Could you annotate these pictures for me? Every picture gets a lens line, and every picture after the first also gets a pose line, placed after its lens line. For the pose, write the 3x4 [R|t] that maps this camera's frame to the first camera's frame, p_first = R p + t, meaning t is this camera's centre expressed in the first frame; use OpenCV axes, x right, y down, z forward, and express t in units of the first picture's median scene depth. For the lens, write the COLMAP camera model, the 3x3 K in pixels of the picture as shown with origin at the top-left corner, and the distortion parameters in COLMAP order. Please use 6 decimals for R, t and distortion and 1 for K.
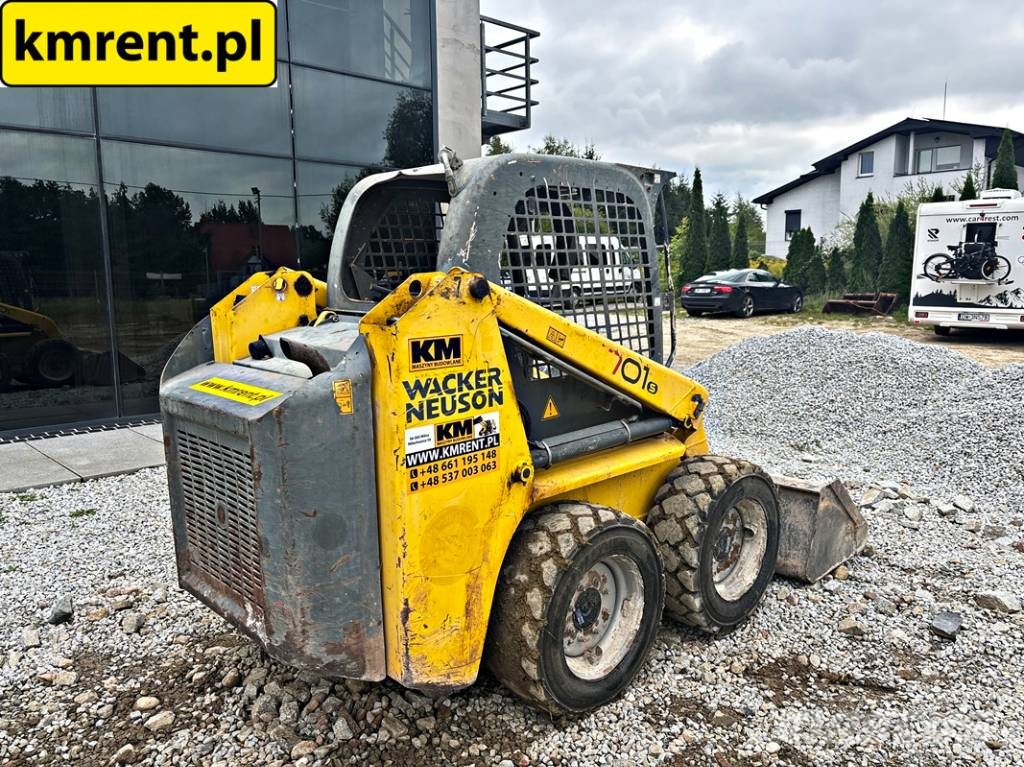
lens RADIAL K [[778.9, 0, 513.0], [0, 778.9, 378.8], [0, 0, 1]] dist [0.047407, -0.056210]
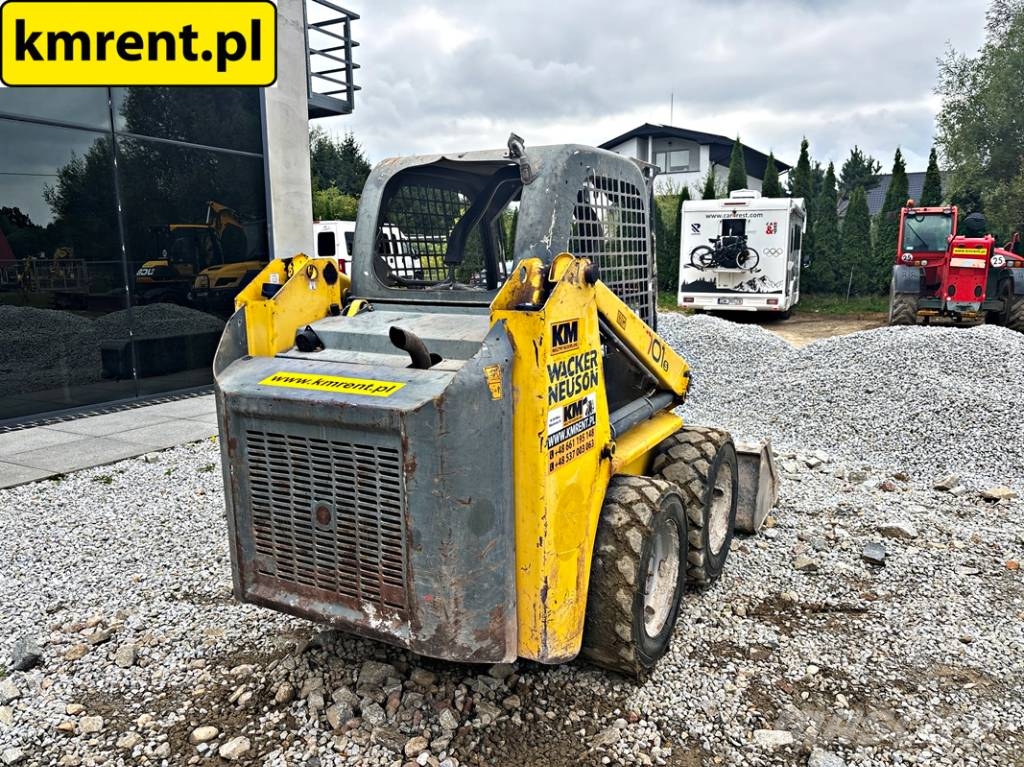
lens RADIAL K [[777.7, 0, 510.2], [0, 777.7, 383.4], [0, 0, 1]] dist [0.039384, -0.042226]
pose [[0.952767, -0.047402, 0.299980, -0.350385], [0.041936, 0.998816, 0.024637, 0.000134], [-0.300793, -0.010893, 0.953627, 0.030993]]
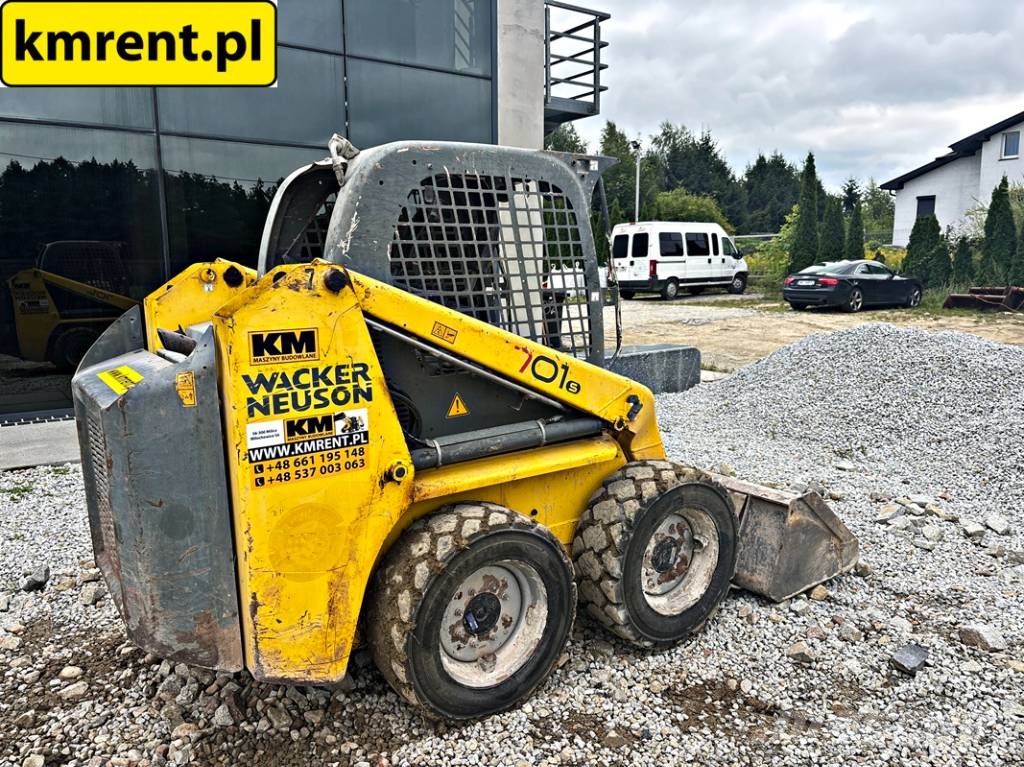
lens RADIAL K [[777.7, 0, 509.2], [0, 777.7, 387.4], [0, 0, 1]] dist [0.049618, -0.060504]
pose [[0.988009, 0.028064, -0.151822, 0.242968], [-0.024536, 0.999385, 0.025065, -0.010125], [0.152432, -0.021039, 0.988090, 0.051359]]
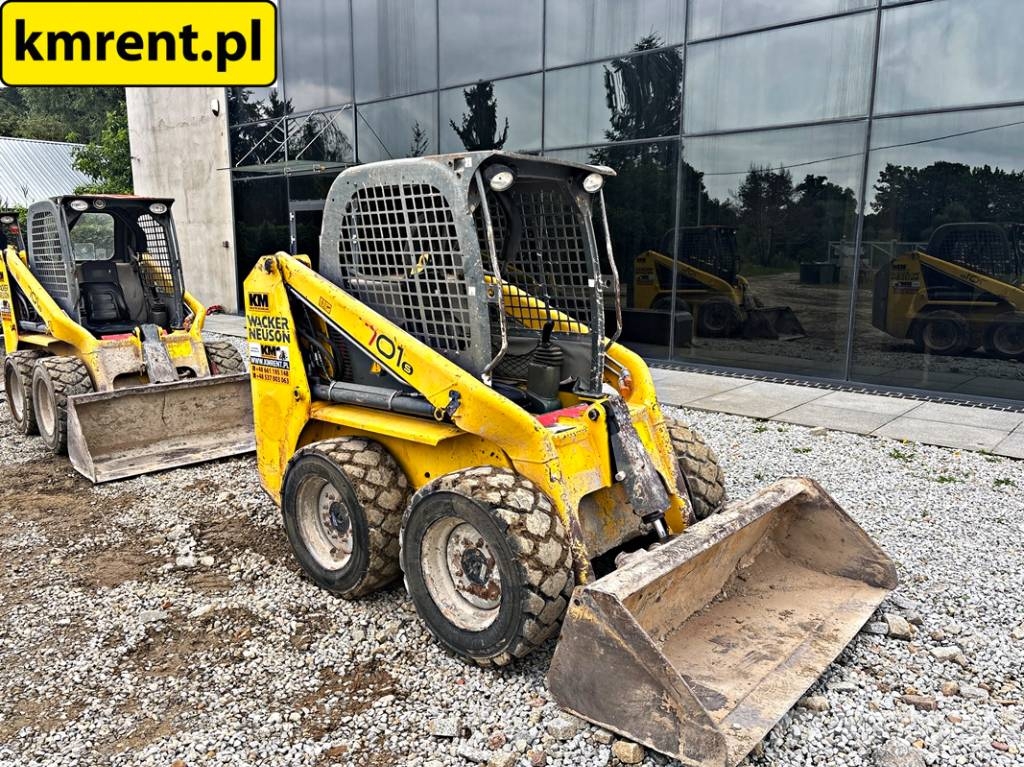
lens RADIAL K [[780.2, 0, 508.5], [0, 780.2, 385.9], [0, 0, 1]] dist [0.047048, -0.043249]
pose [[0.073167, 0.185415, -0.979933, 1.229255], [-0.135261, 0.975332, 0.174446, -0.168508], [0.988105, 0.119783, 0.096442, 1.027013]]
